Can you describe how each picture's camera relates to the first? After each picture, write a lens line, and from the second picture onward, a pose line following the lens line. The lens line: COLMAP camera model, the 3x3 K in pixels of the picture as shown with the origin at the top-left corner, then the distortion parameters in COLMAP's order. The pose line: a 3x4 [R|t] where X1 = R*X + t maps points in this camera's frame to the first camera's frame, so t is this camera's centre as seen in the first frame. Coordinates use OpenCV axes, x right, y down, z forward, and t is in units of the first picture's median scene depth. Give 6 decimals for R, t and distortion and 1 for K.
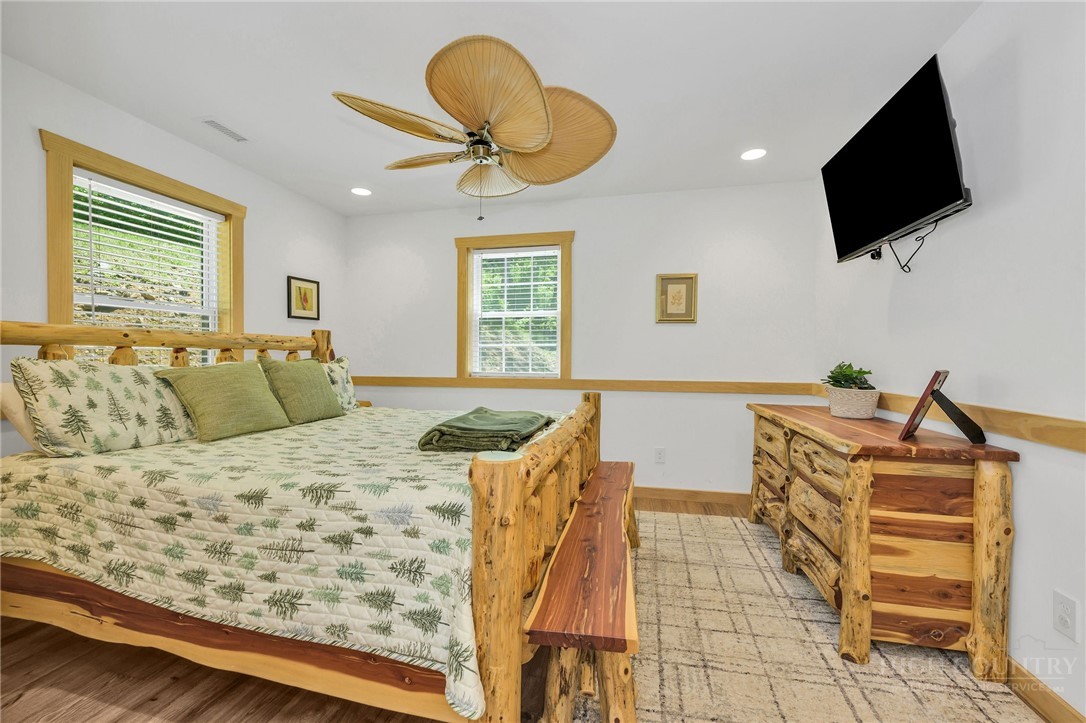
lens RADIAL K [[438.5, 0, 540.8], [0, 438.5, 369.0], [0, 0, 1]] dist [-0.002727, -0.000546]
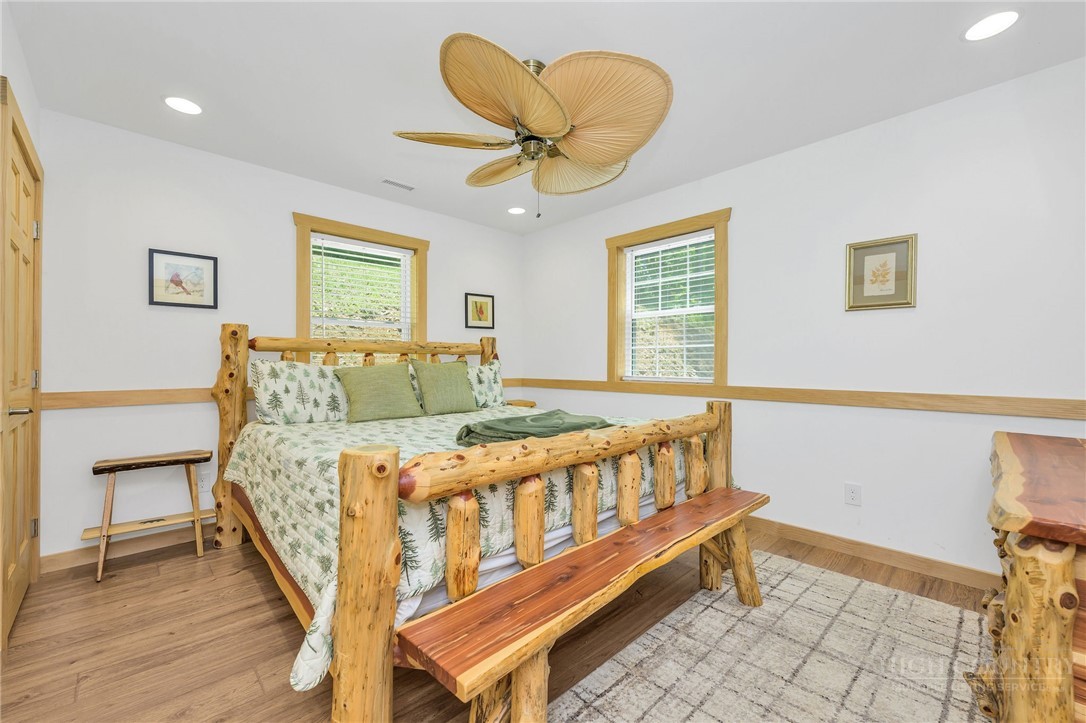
lens RADIAL K [[438.5, 0, 540.8], [0, 438.5, 369.0], [0, 0, 1]] dist [-0.002727, -0.000546]
pose [[0.830060, 0.004481, -0.557655, 0.403925], [-0.013109, 0.999848, -0.011478, 0.010360], [0.557519, 0.016837, 0.829993, 0.188816]]
